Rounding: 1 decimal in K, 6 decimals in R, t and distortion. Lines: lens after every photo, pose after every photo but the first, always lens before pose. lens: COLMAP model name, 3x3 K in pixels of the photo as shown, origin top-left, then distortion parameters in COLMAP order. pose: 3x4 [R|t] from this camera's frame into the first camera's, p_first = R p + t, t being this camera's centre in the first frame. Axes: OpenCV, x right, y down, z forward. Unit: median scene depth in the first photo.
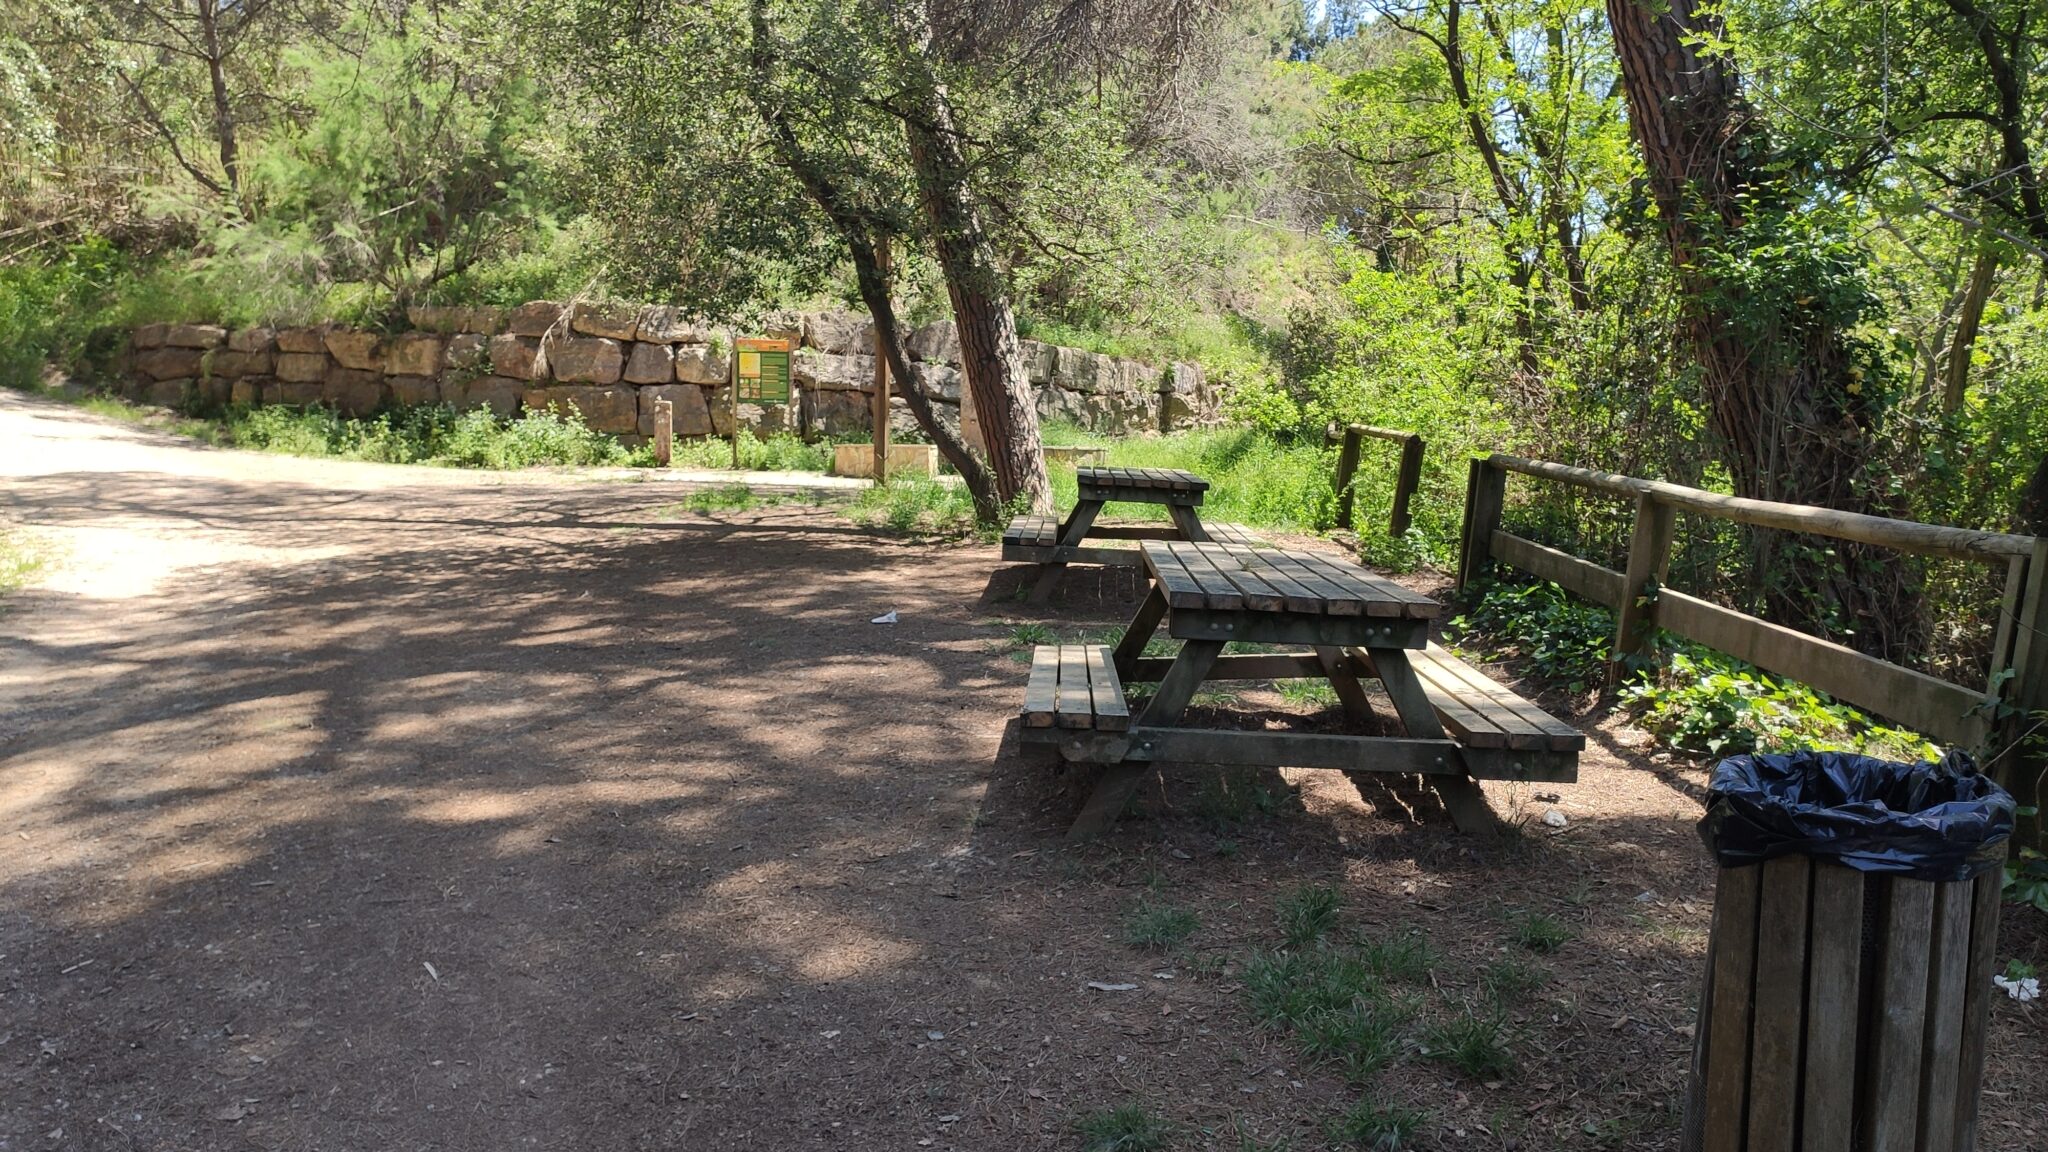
lens RADIAL K [[1545.7, 0, 1046.3], [0, 1545.7, 572.6], [0, 0, 1]] dist [0.083690, -0.123278]
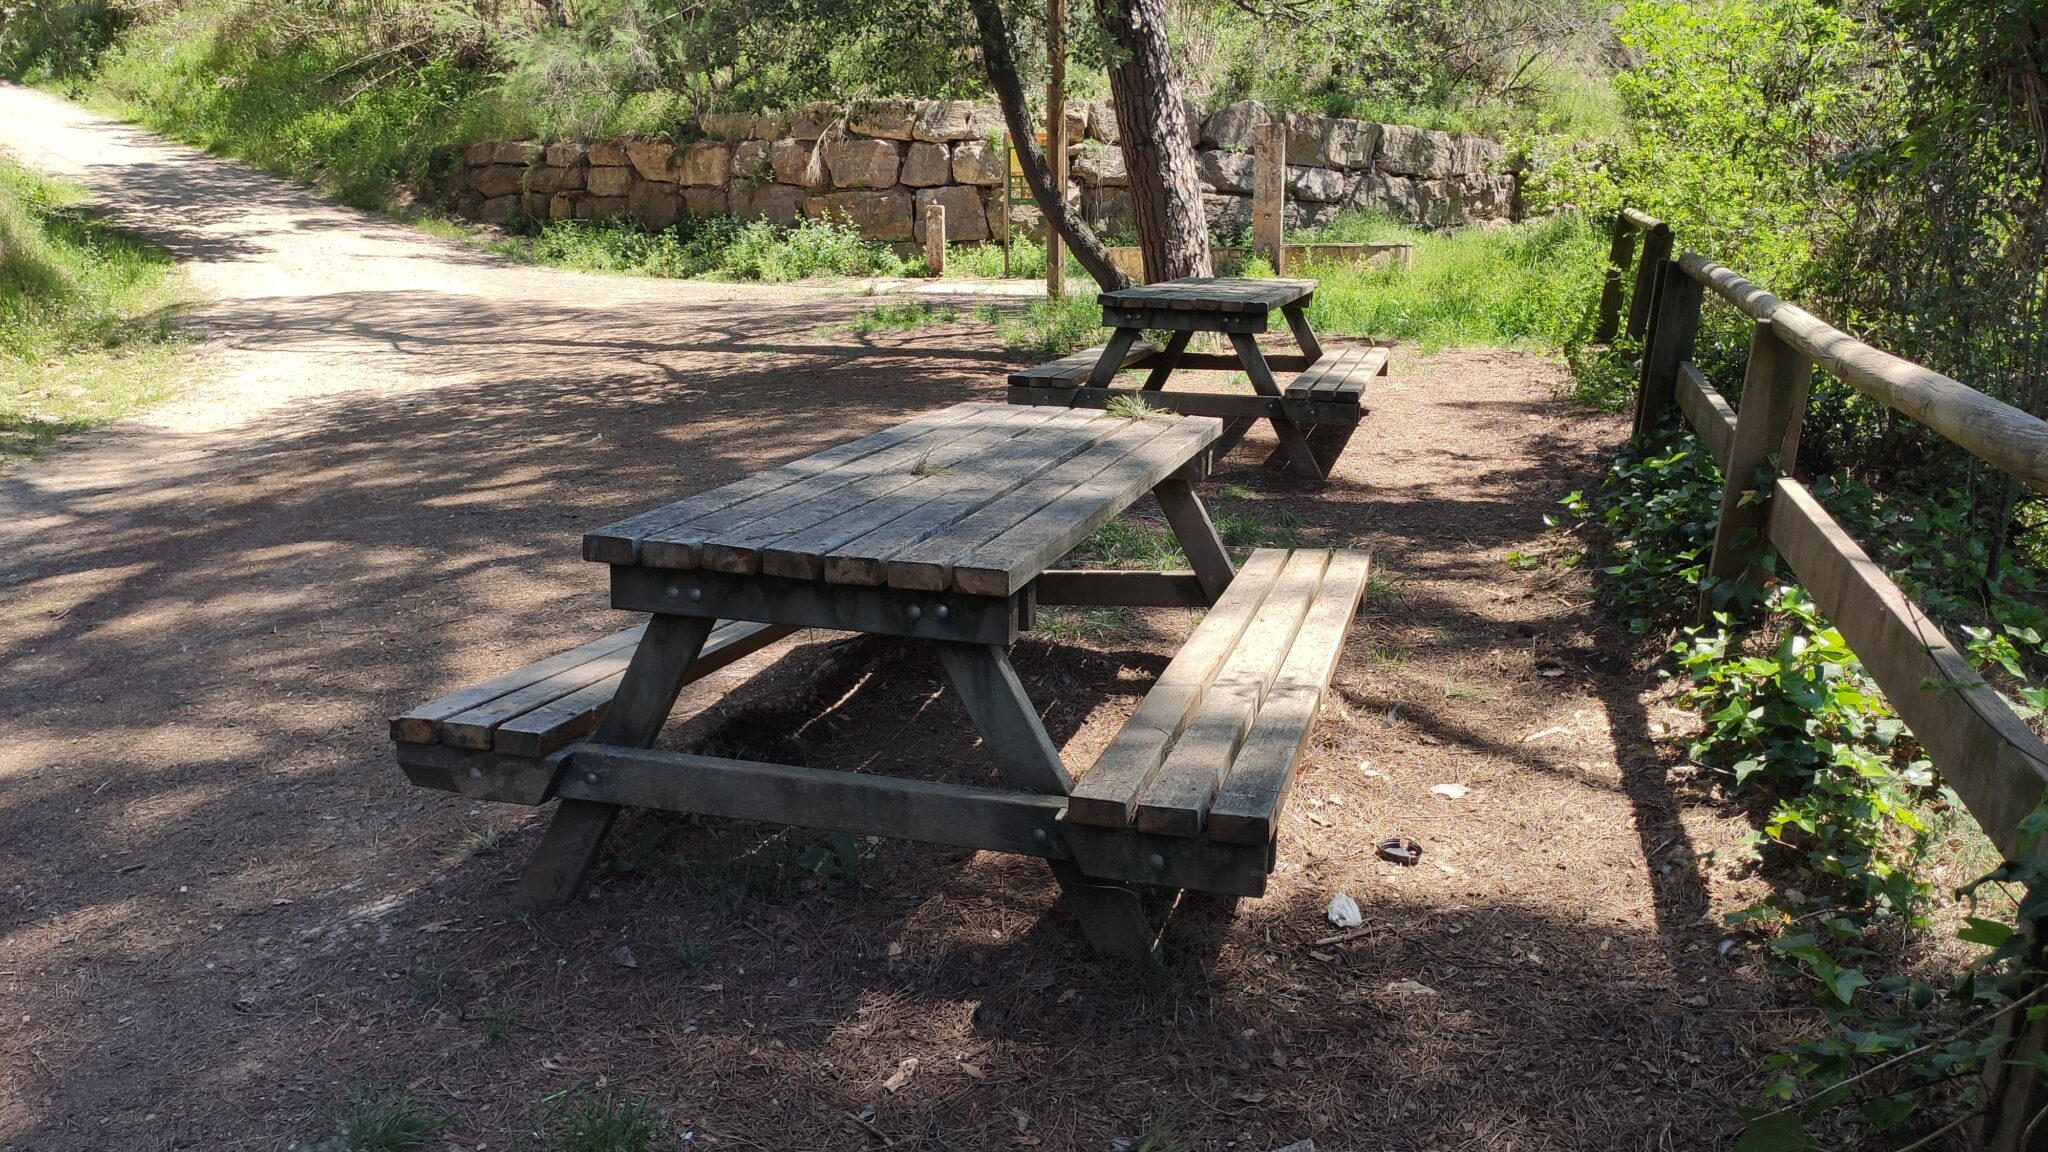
lens RADIAL K [[1545.7, 0, 1035.2], [0, 1545.7, 587.4], [0, 0, 1]] dist [0.083690, -0.123278]
pose [[0.964382, 0.033899, -0.262331, 0.066789], [0.002254, 0.990665, 0.136301, -0.008046], [0.264503, -0.132037, 0.955303, 0.077851]]
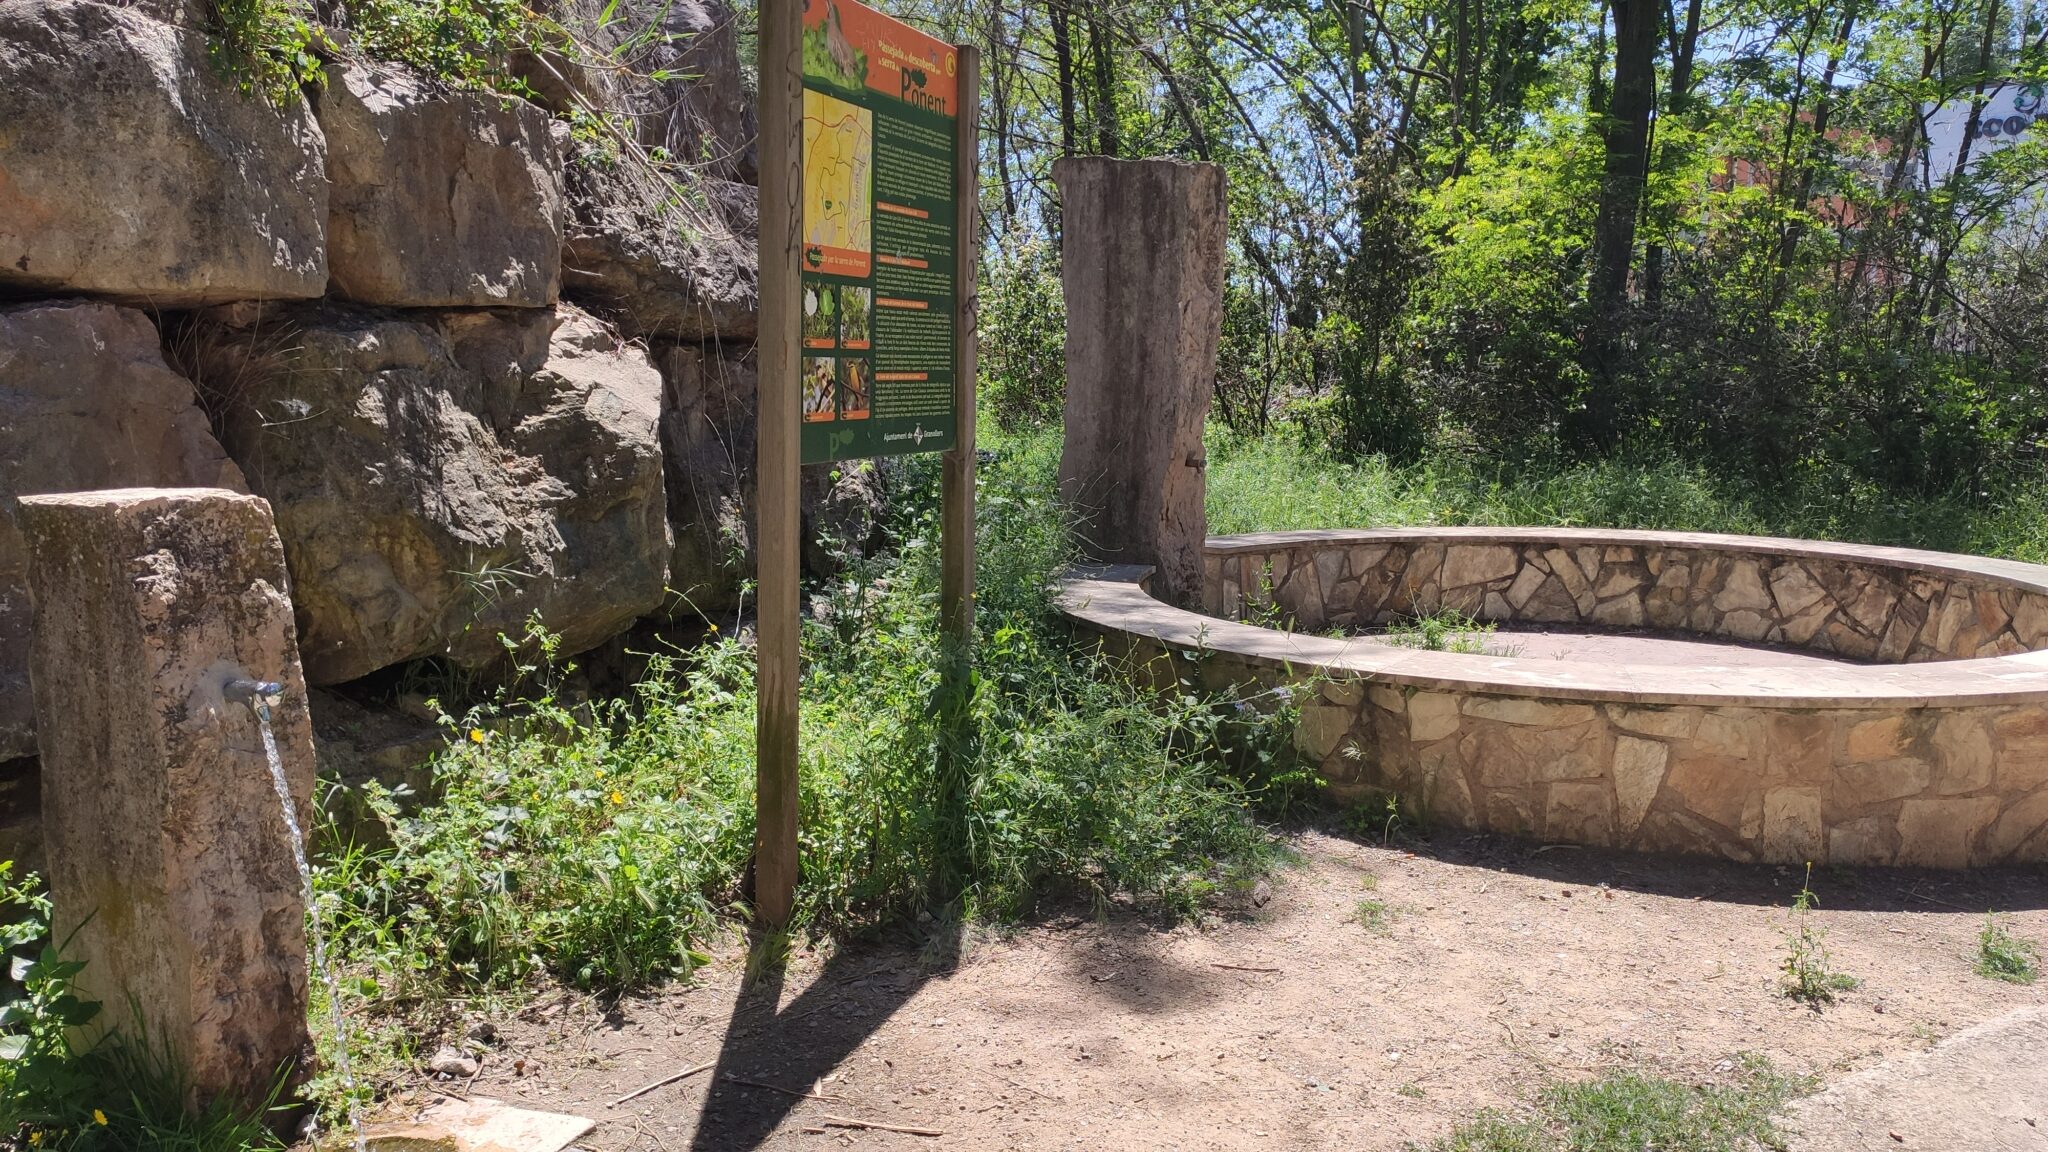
lens RADIAL K [[1545.7, 0, 1036.0], [0, 1545.7, 584.5], [0, 0, 1]] dist [0.083690, -0.123278]
pose [[0.566159, -0.126815, 0.814483, -0.289184], [0.070100, 0.991923, 0.105714, -0.107635], [-0.821310, -0.002755, 0.570476, 0.872639]]
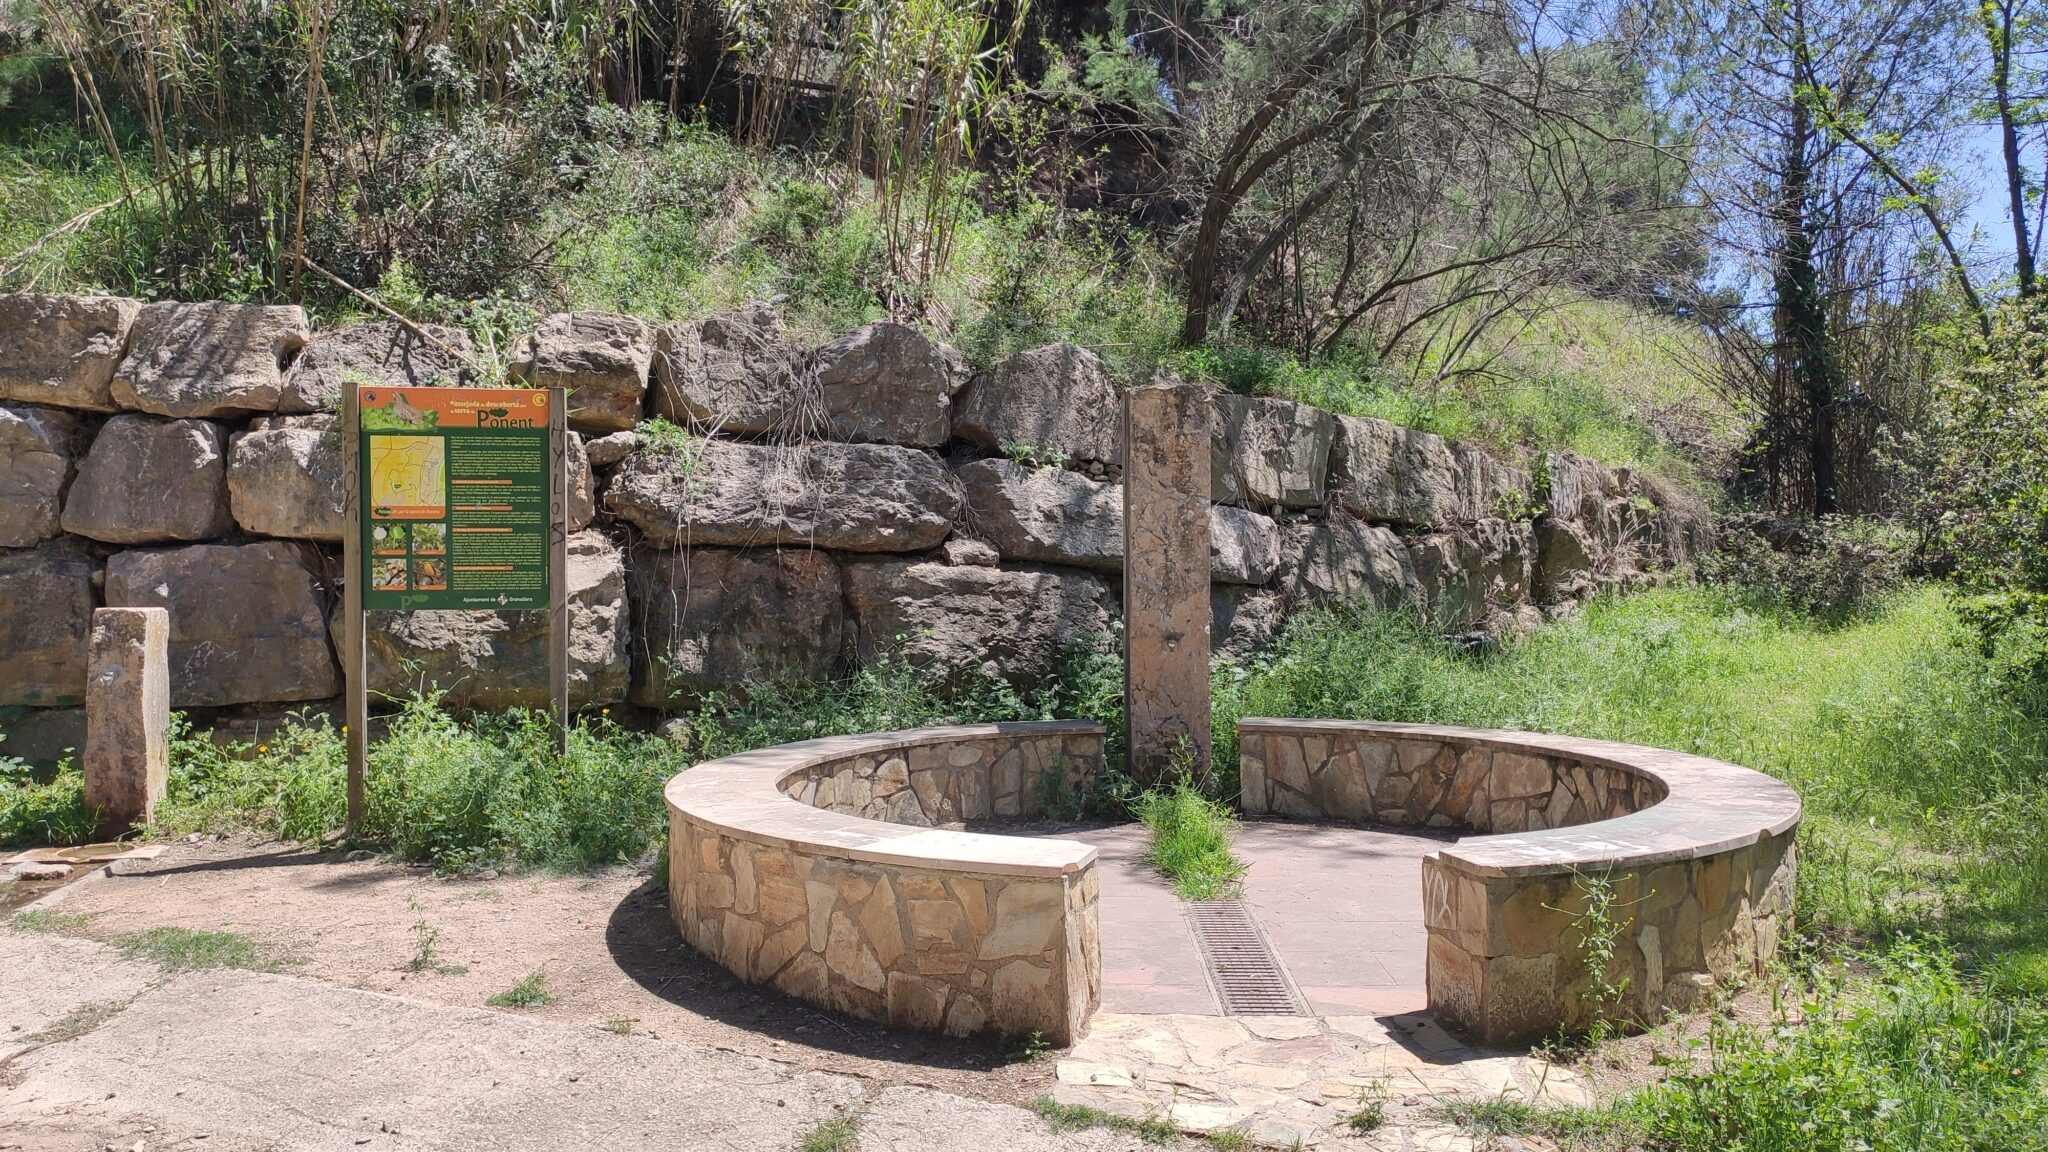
lens RADIAL K [[1545.7, 0, 1025.1], [0, 1545.7, 576.3], [0, 0, 1]] dist [0.083690, -0.123278]
pose [[0.998434, -0.018241, -0.052885, -0.060216], [0.014598, 0.997547, -0.068462, -0.090507], [0.054004, 0.067583, 0.996251, 0.693769]]
